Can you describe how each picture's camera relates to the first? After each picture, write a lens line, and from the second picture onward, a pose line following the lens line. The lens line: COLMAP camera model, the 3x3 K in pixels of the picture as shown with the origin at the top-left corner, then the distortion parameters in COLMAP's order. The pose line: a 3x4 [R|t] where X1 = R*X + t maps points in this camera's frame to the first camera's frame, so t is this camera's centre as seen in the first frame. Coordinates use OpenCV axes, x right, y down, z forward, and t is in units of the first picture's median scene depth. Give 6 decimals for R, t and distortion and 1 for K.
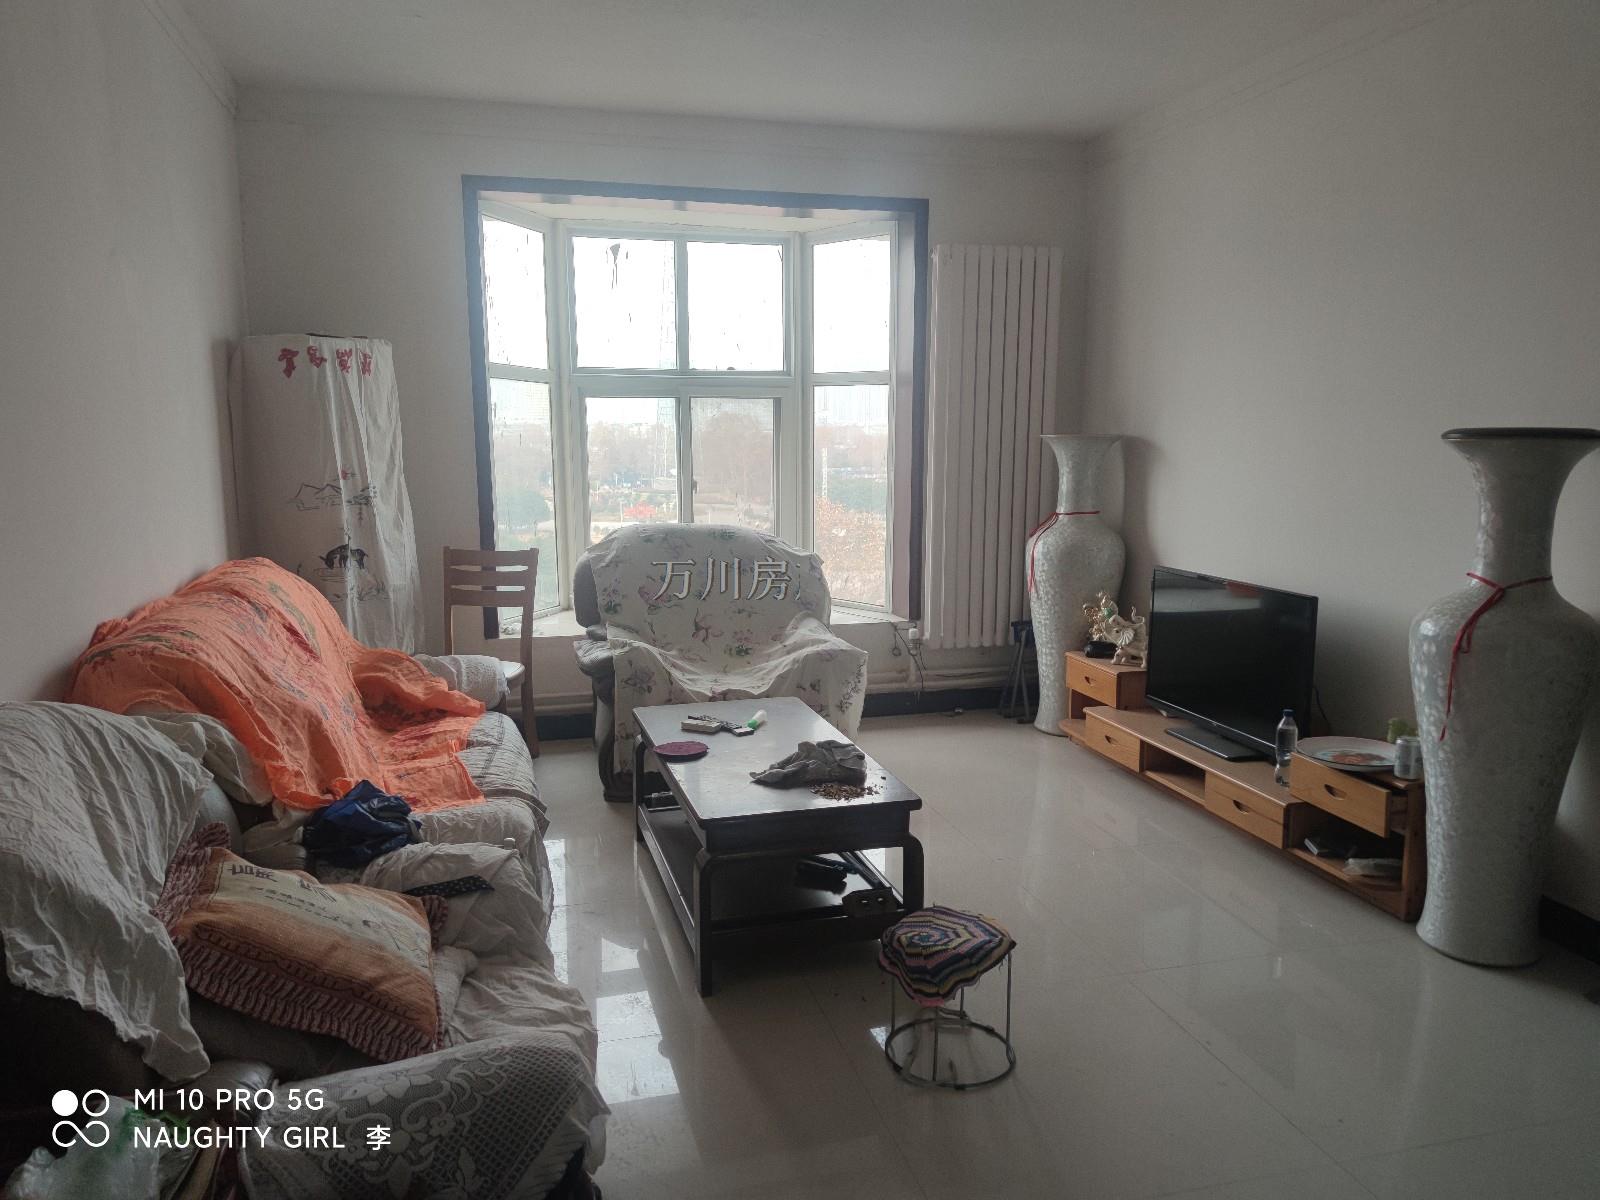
lens RADIAL K [[1156.1, 0, 792.2], [0, 1156.1, 604.3], [0, 0, 1]] dist [0.043637, -0.056110]
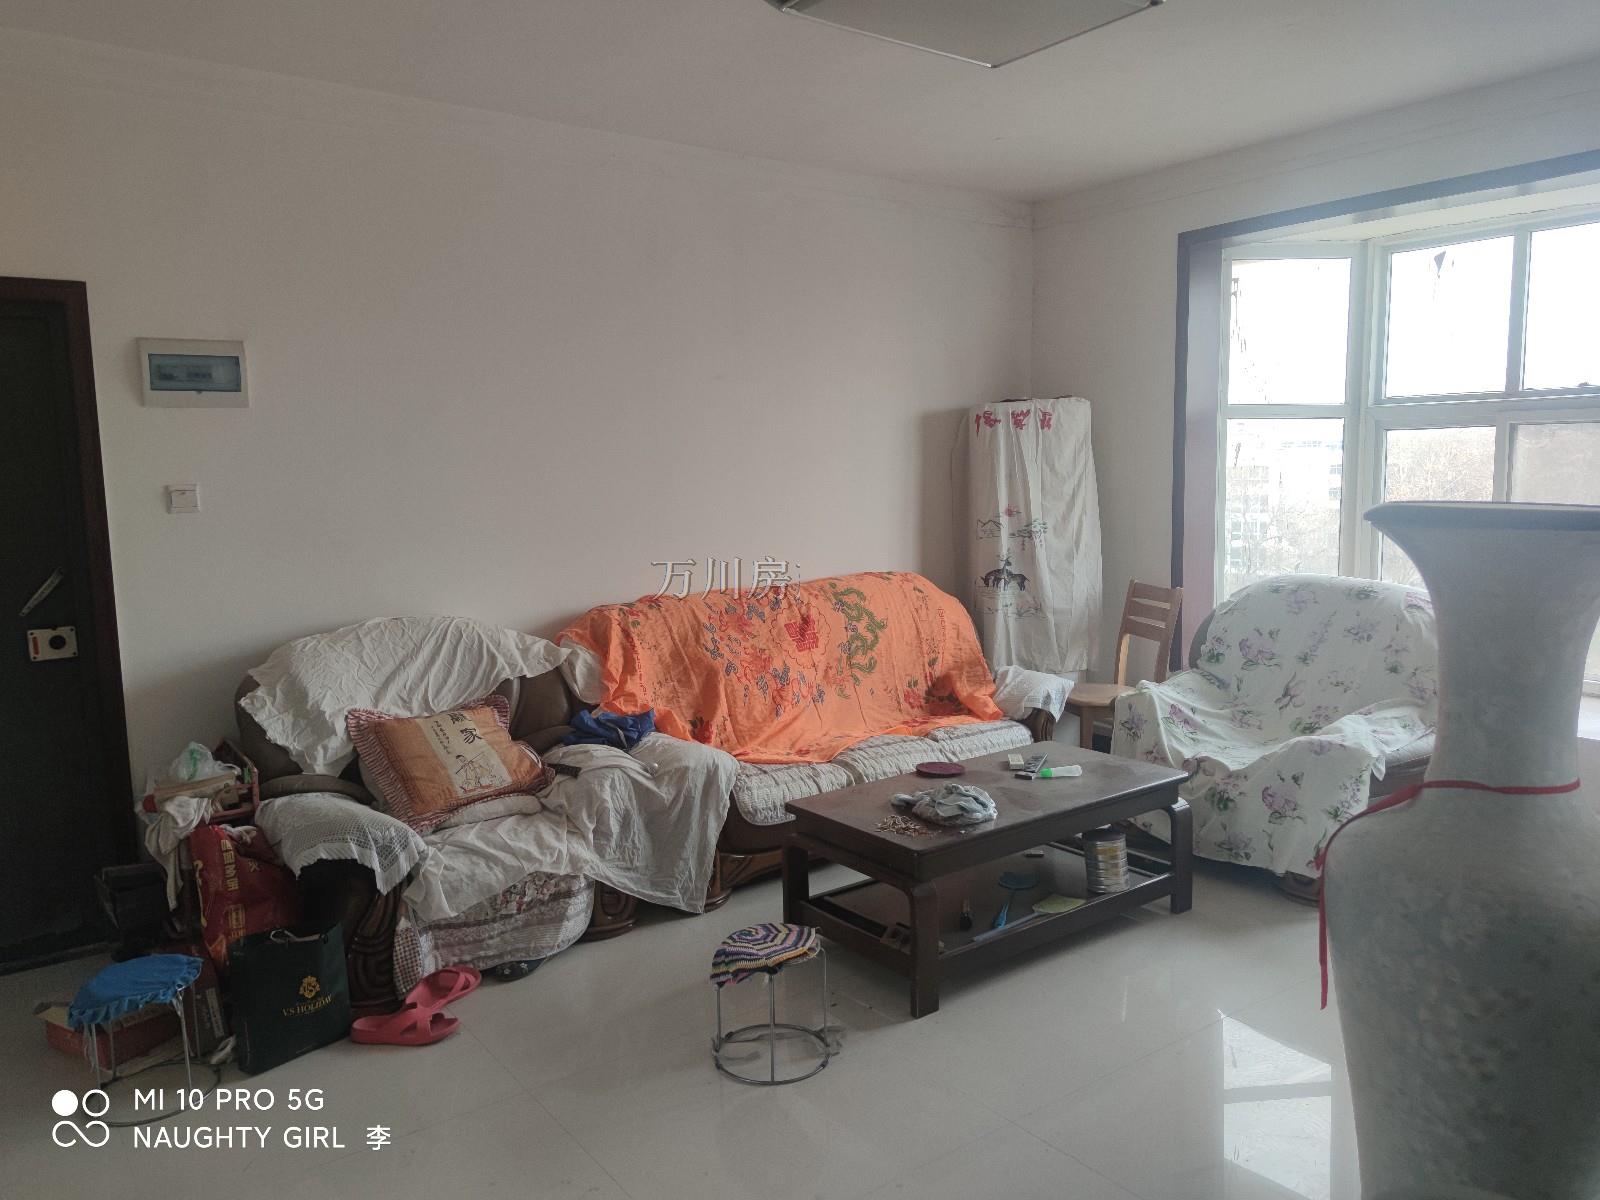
lens RADIAL K [[1156.1, 0, 792.2], [0, 1156.1, 604.3], [0, 0, 1]] dist [0.043637, -0.056110]
pose [[0.363101, 0.104640, -0.925855, 0.545819], [-0.117110, 0.990919, 0.066066, -0.056082], [0.924361, 0.084438, 0.372058, 0.275093]]
